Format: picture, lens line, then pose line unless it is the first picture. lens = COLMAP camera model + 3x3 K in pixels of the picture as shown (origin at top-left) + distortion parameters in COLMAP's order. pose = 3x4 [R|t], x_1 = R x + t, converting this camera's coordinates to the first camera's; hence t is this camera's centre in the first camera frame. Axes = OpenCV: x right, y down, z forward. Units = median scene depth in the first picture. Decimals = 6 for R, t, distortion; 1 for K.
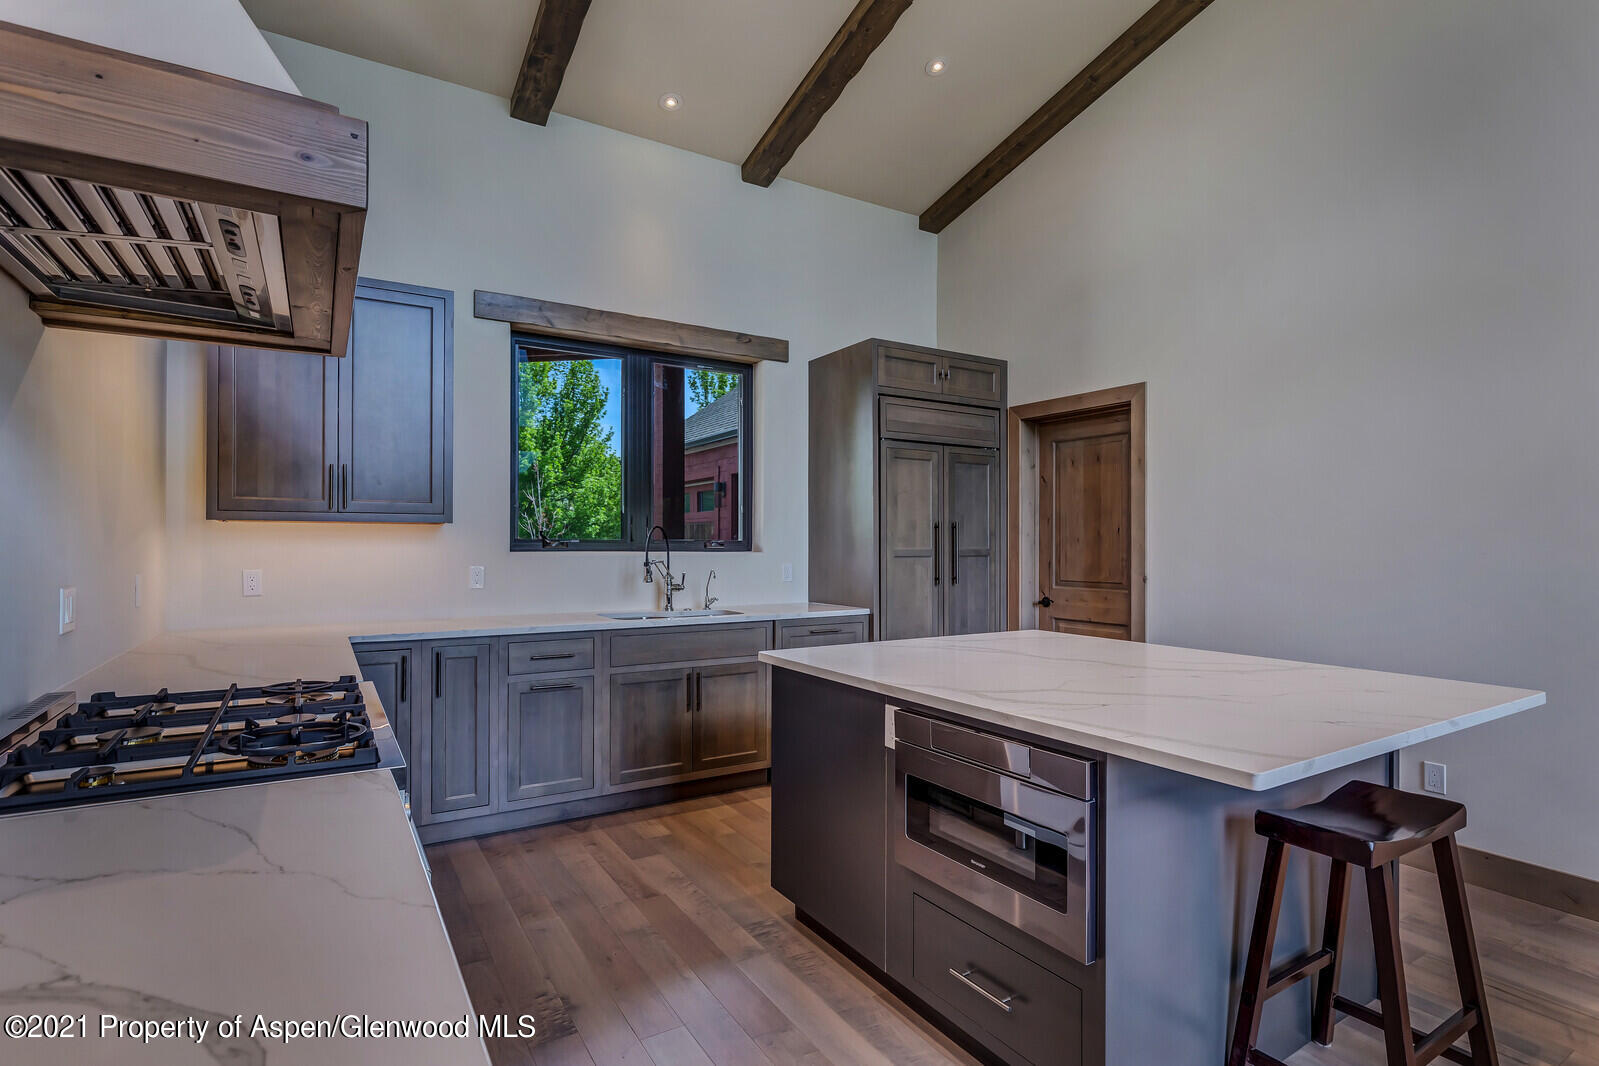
lens RADIAL K [[782.5, 0, 799.5], [0, 782.5, 533.0], [0, 0, 1]] dist [-0.000477, 0.000025]
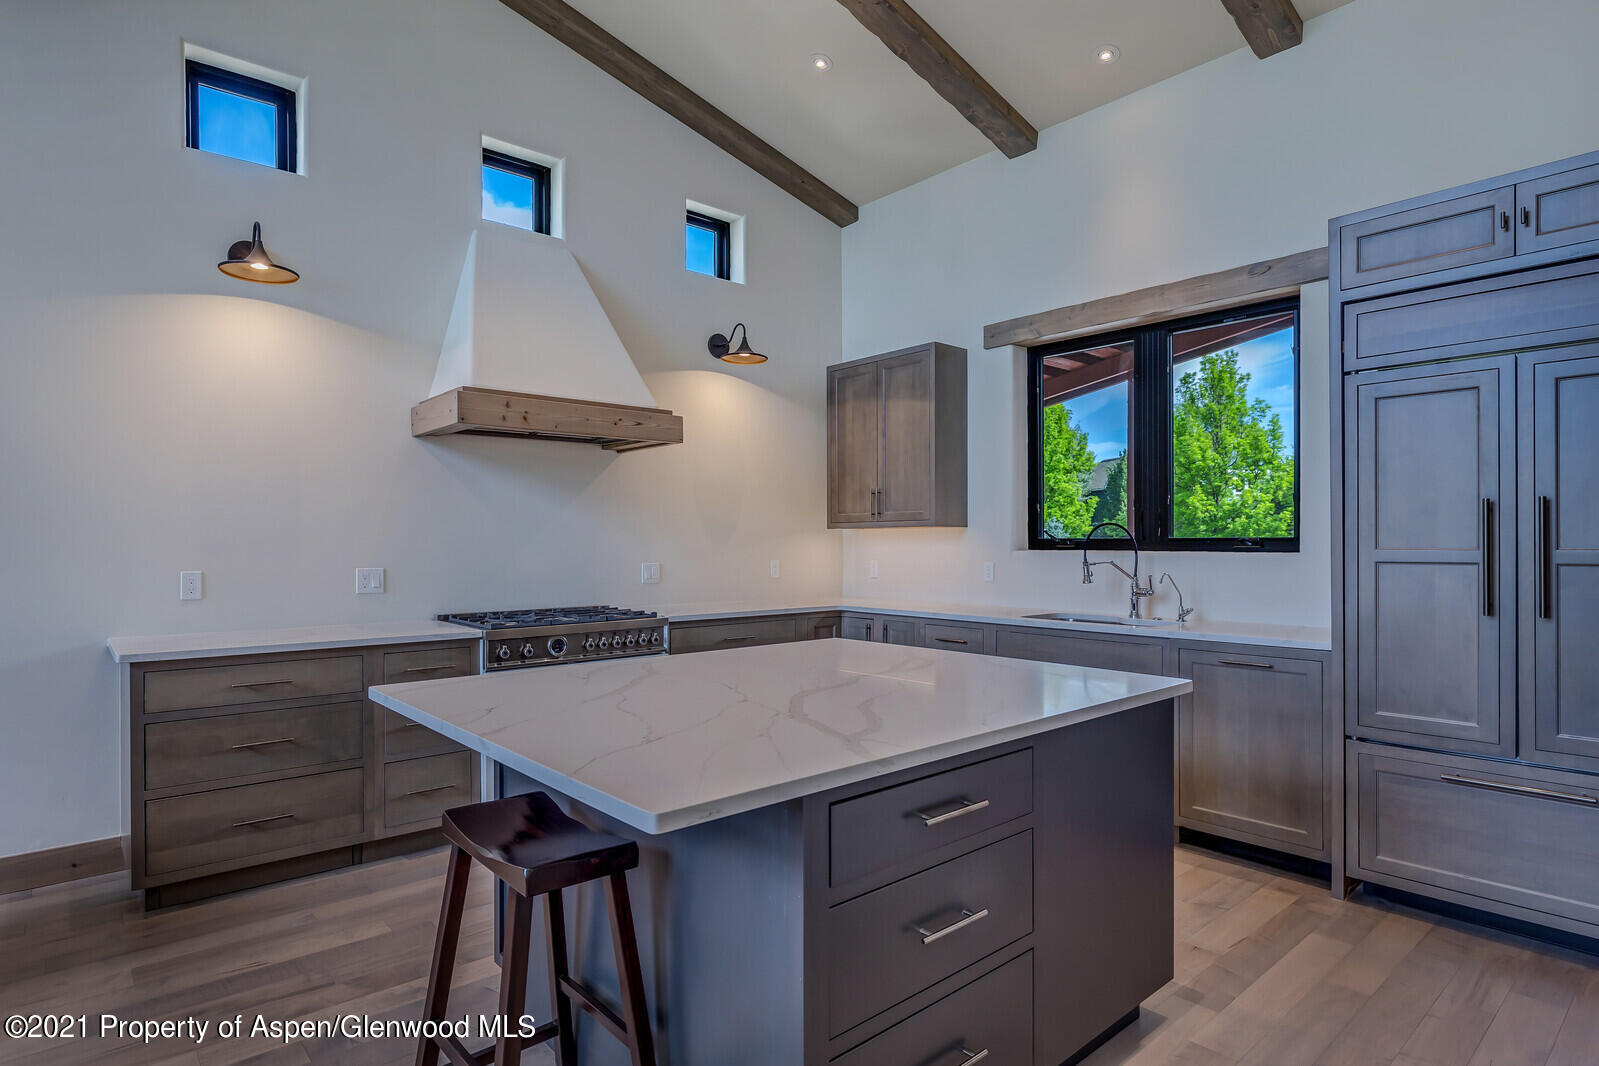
lens RADIAL K [[853.1, 0, 799.5], [0, 853.1, 533.0], [0, 0, 1]] dist [-0.000429, -0.000138]
pose [[0.170488, -0.014114, -0.985259, 0.721298], [0.016030, 0.999805, -0.011548, 0.008217], [0.985229, -0.013825, 0.170681, 0.461440]]
